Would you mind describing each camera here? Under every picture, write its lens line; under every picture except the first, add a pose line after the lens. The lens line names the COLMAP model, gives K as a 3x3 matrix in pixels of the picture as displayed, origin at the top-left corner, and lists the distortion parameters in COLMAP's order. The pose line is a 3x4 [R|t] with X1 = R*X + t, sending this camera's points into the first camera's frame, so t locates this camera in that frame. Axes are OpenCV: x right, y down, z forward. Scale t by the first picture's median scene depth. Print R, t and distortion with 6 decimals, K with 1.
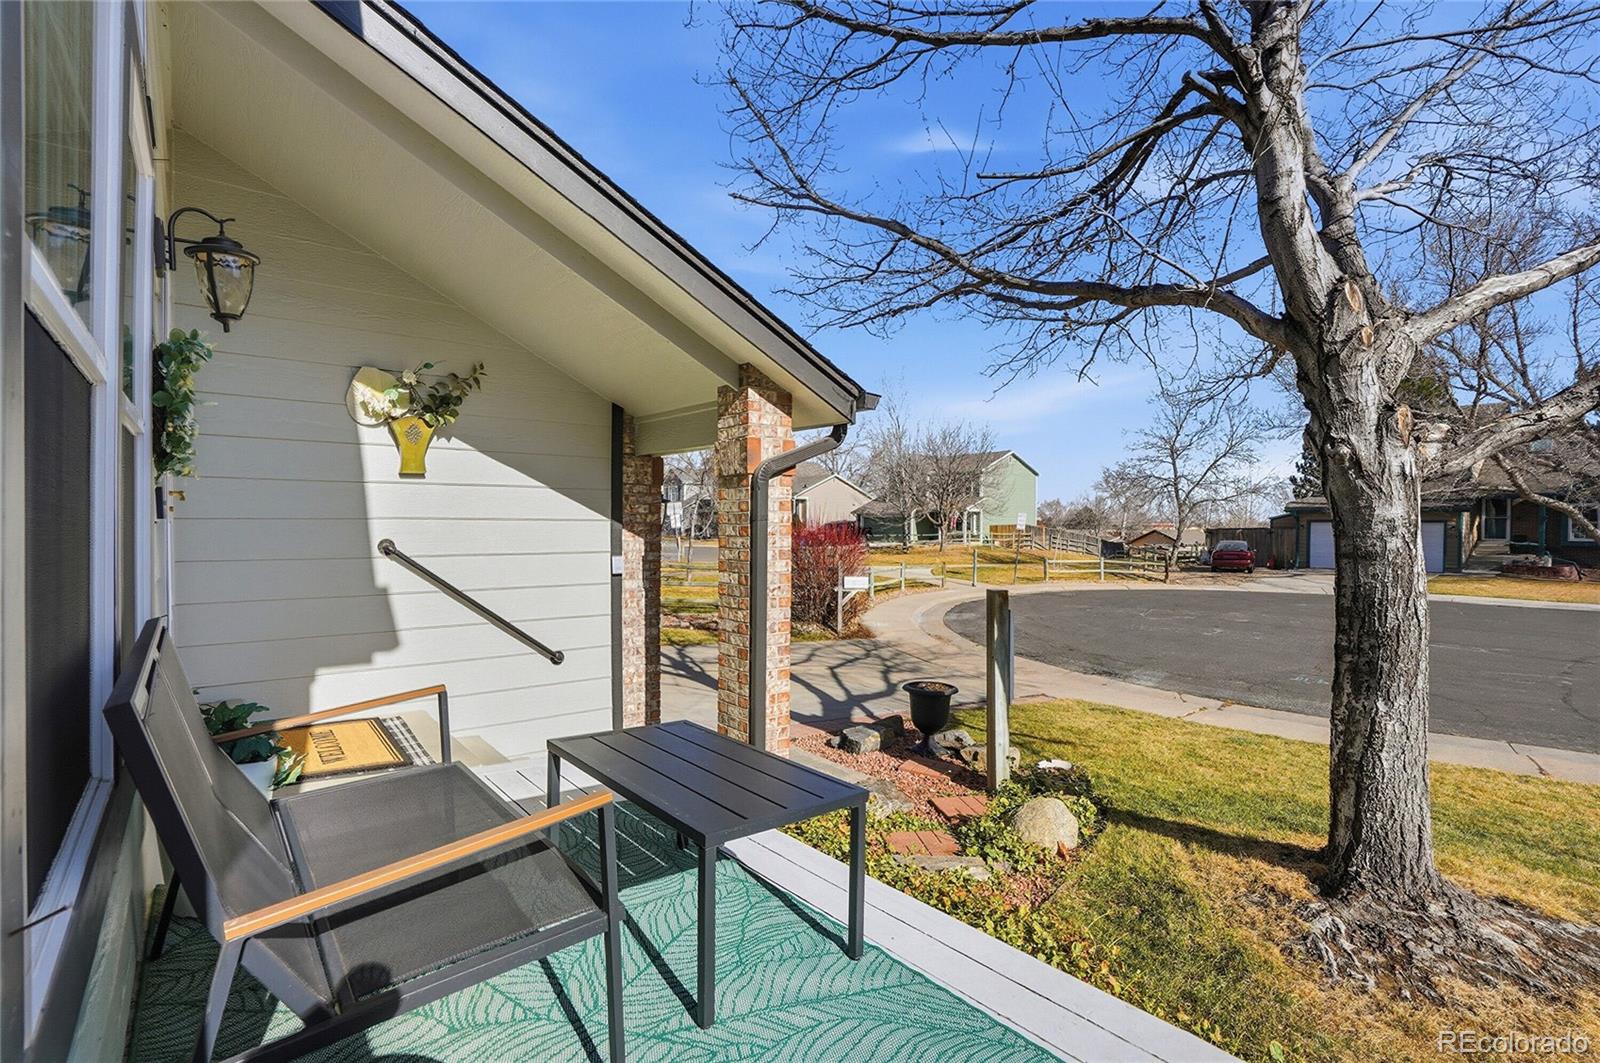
lens RADIAL K [[754.3, 0, 793.2], [0, 754.3, 531.4], [0, 0, 1]] dist [-0.022020, 0.000360]
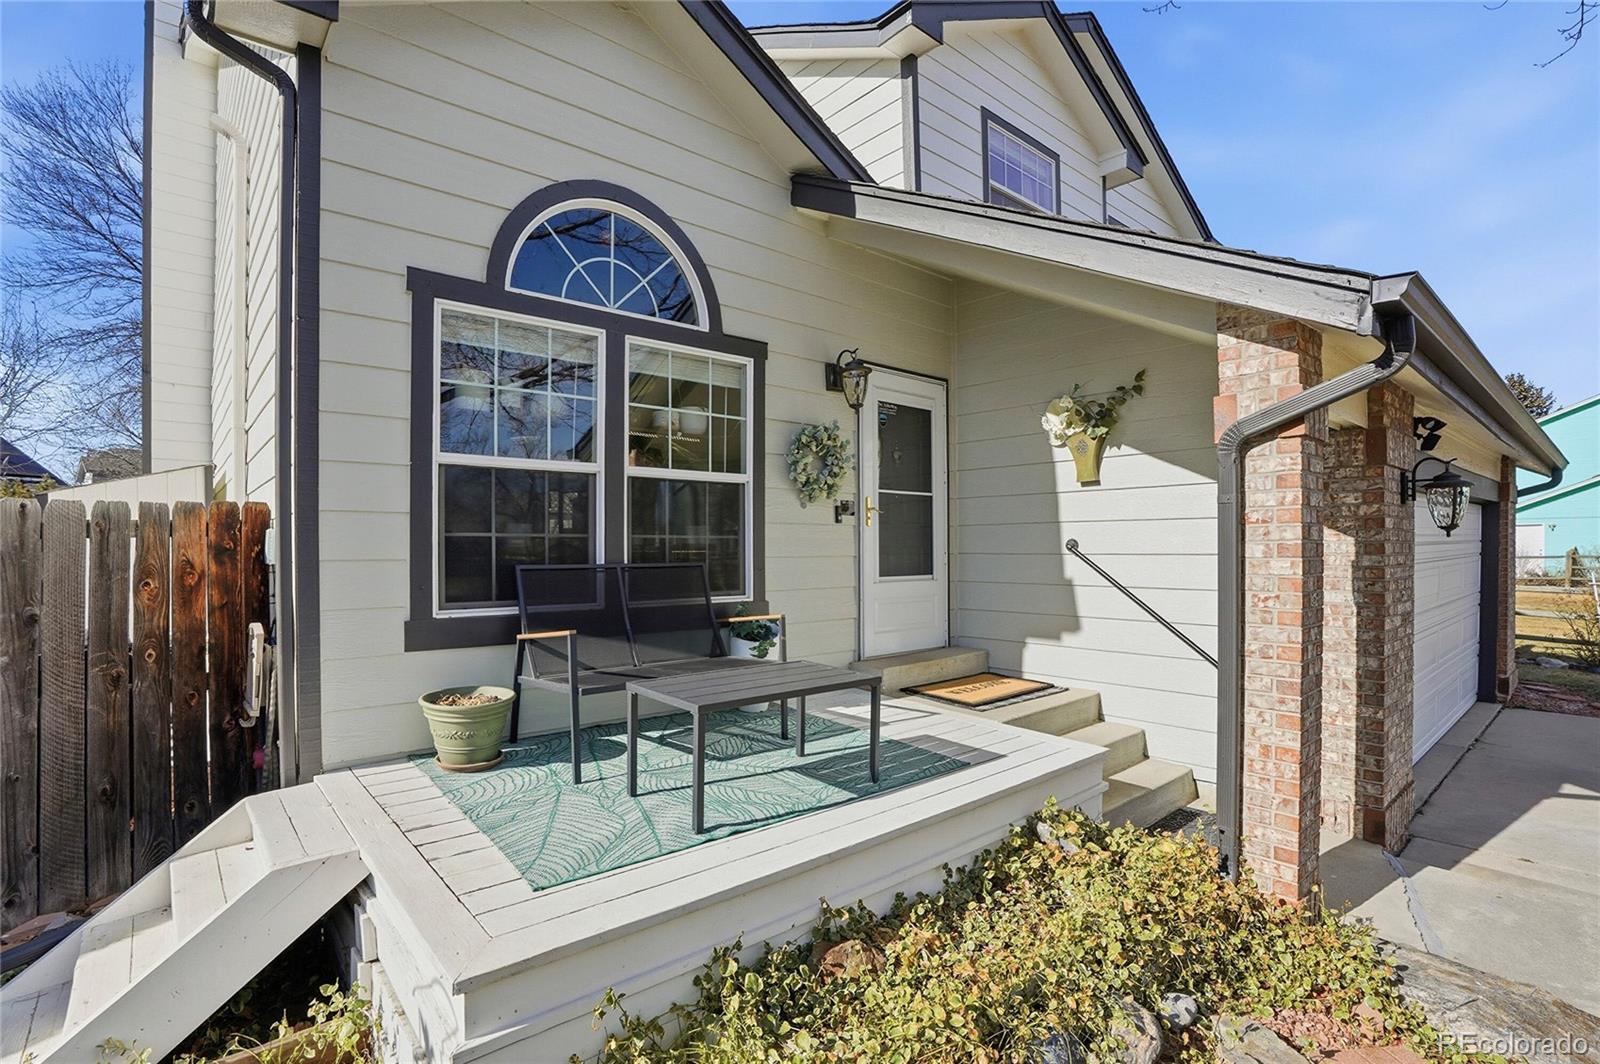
lens RADIAL K [[754.3, 0, 796.2], [0, 754.3, 538.3], [0, 0, 1]] dist [-0.022020, 0.000360]
pose [[0.058216, -0.018528, -0.998132, 0.628715], [-0.005916, 0.999804, -0.018904, 0.033771], [0.998286, 0.007005, 0.058095, 0.486369]]
